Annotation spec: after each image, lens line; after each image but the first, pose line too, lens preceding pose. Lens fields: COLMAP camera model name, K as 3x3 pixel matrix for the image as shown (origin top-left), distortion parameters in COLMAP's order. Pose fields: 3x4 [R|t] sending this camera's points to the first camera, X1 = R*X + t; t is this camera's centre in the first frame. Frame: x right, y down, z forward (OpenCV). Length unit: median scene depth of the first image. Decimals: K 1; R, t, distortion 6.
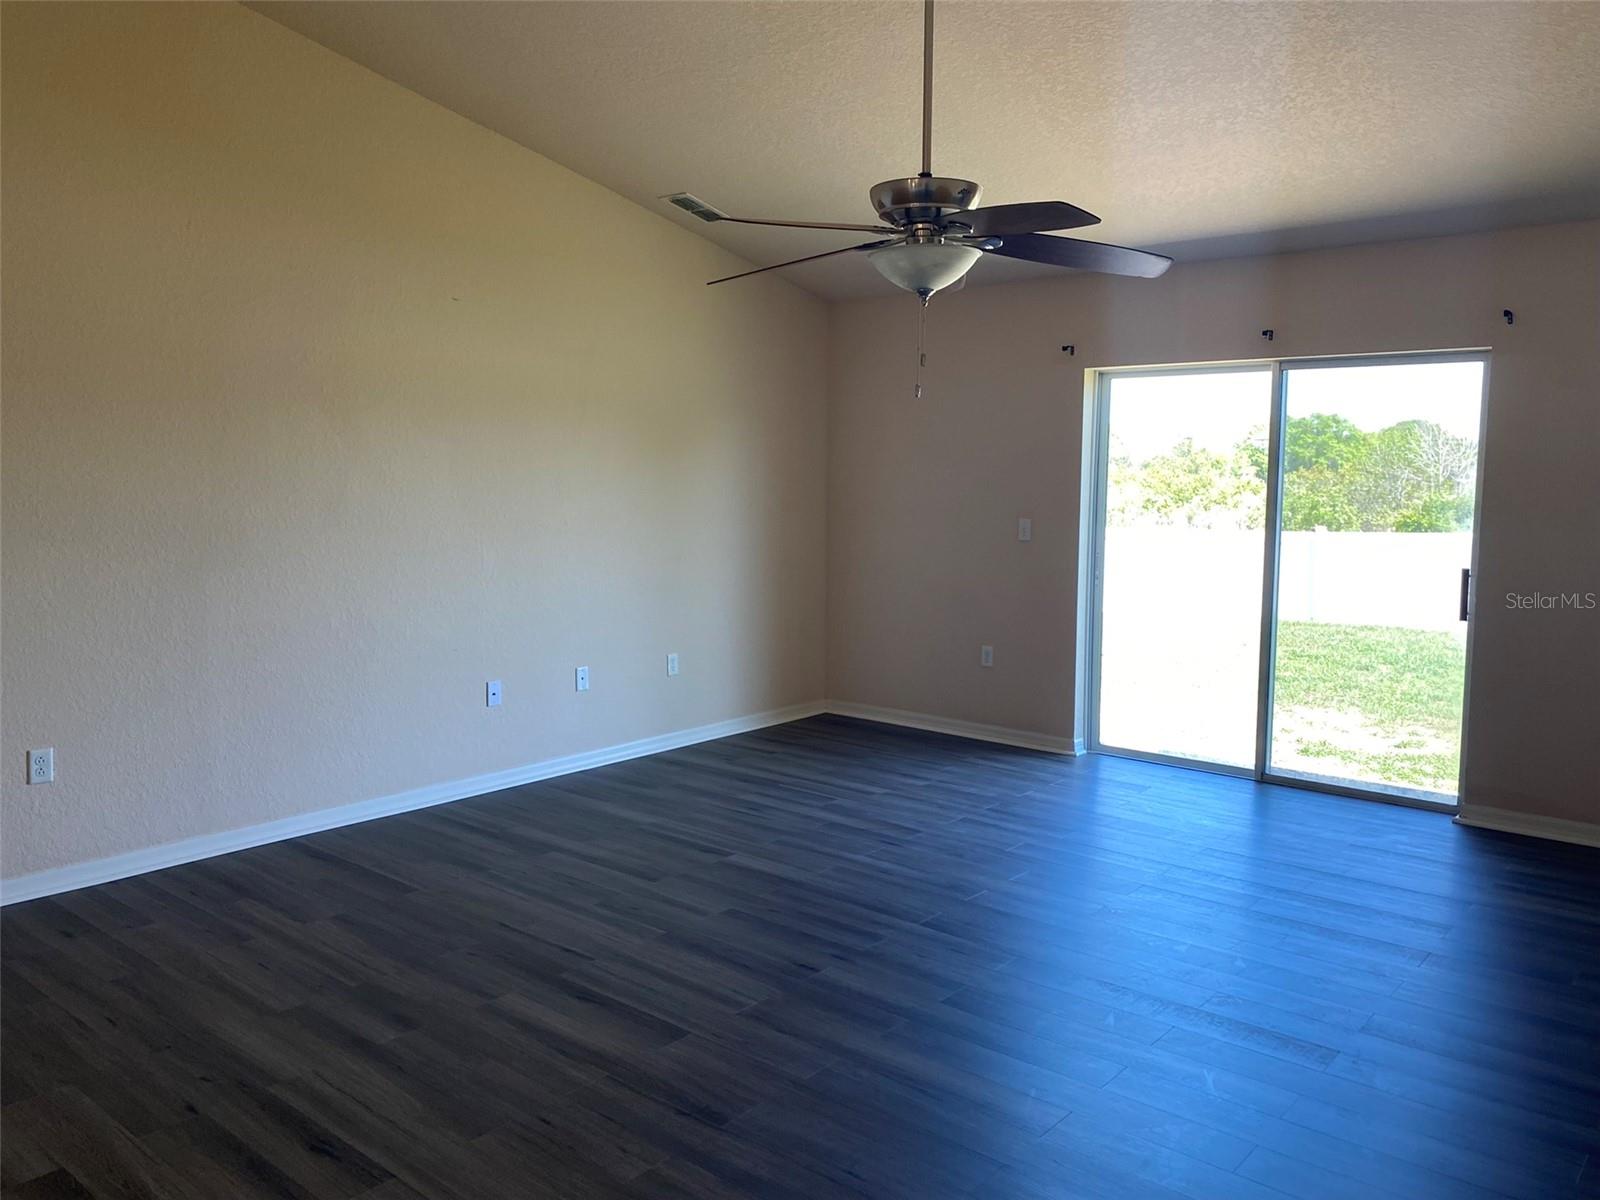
lens RADIAL K [[1232.4, 0, 803.0], [0, 1232.4, 604.4], [0, 0, 1]] dist [0.001416, 0.014756]
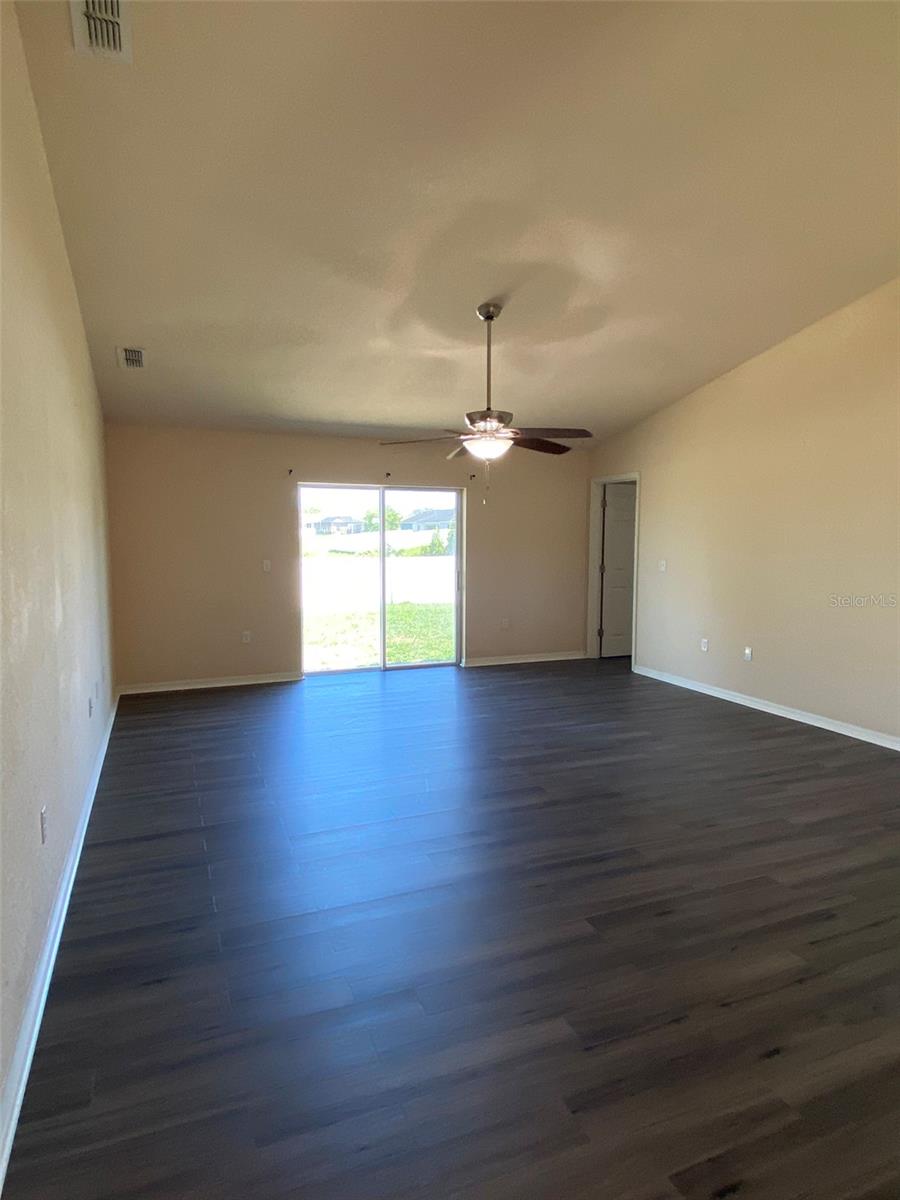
lens RADIAL K [[695.3, 0, 428.9], [0, 695.3, 607.8], [0, 0, 1]] dist [0.005640, -0.004482]
pose [[0.477357, -0.101793, 0.872793, -1.045802], [0.099234, 0.993158, 0.061557, -0.063155], [-0.873088, 0.057226, 0.484193, 0.447694]]
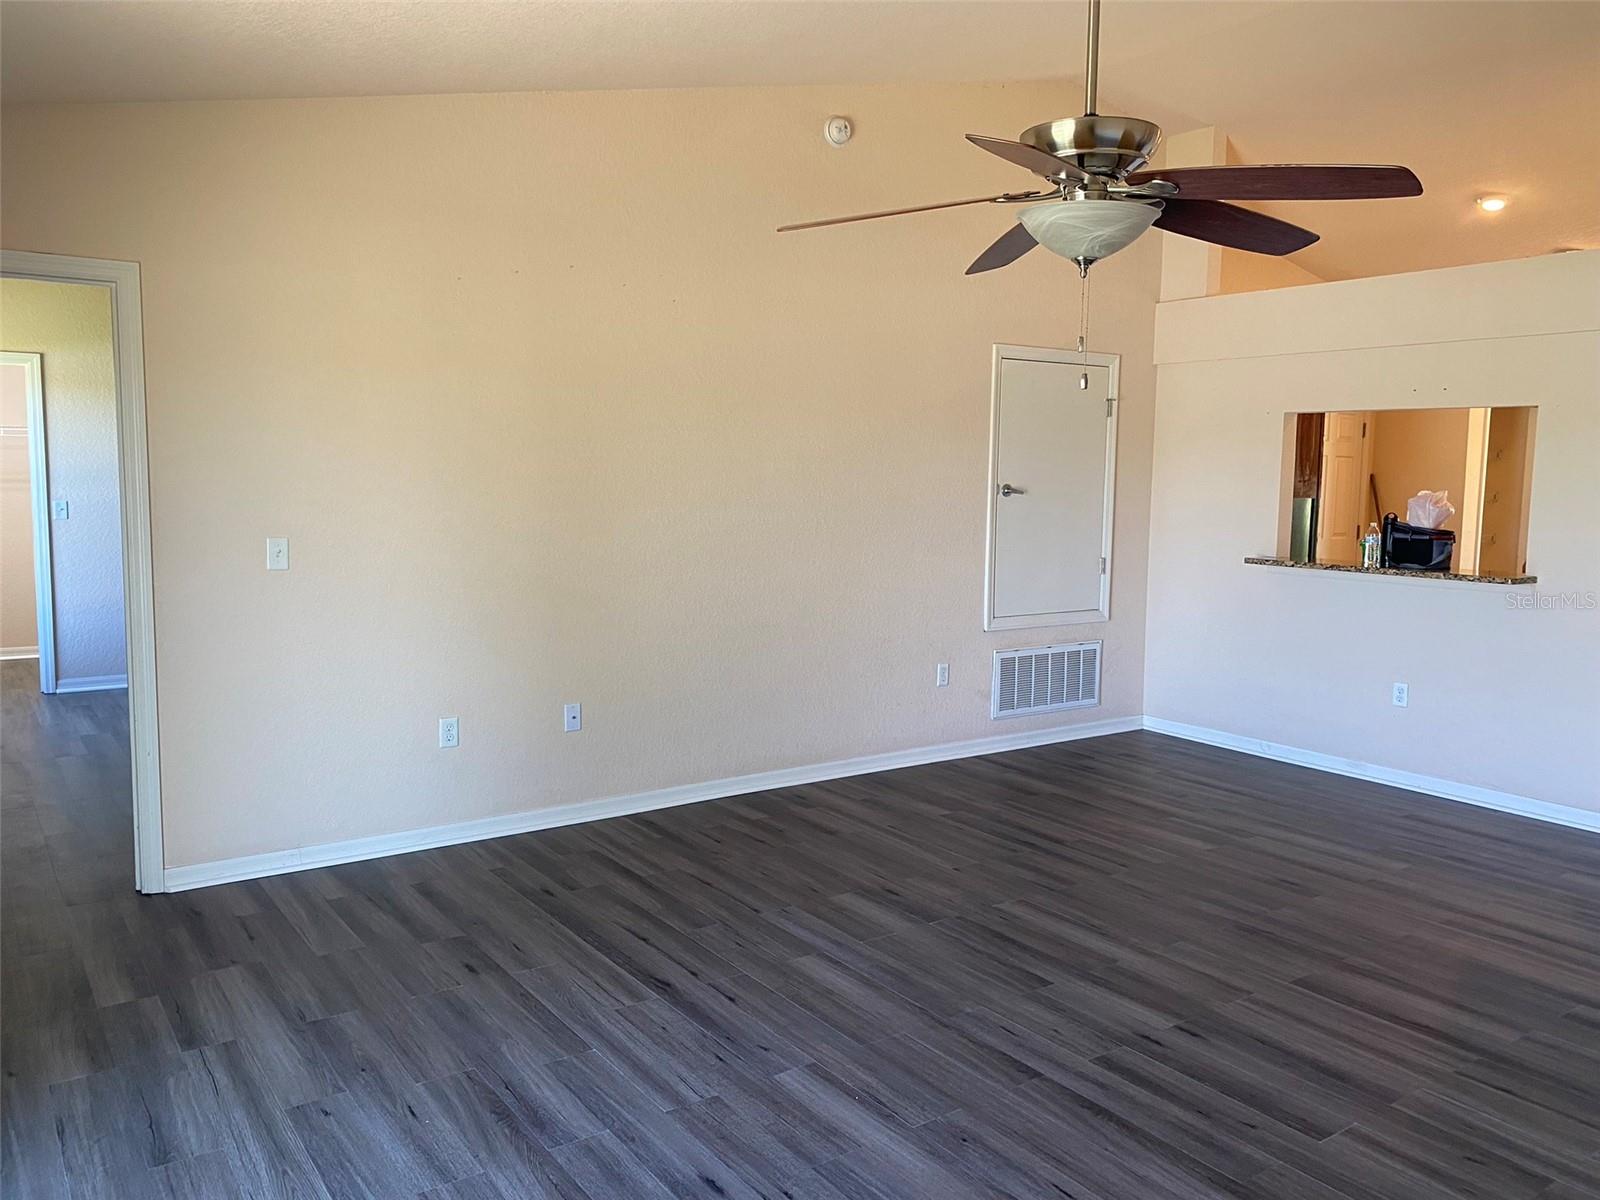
lens RADIAL K [[1232.4, 0, 805.9], [0, 1232.4, 601.6], [0, 0, 1]] dist [0.001416, 0.014756]
pose [[-0.968897, -0.046647, 0.243027, 0.066607], [0.006464, 0.976967, 0.213293, -0.197739], [-0.247379, 0.208230, -0.946279, 1.743649]]
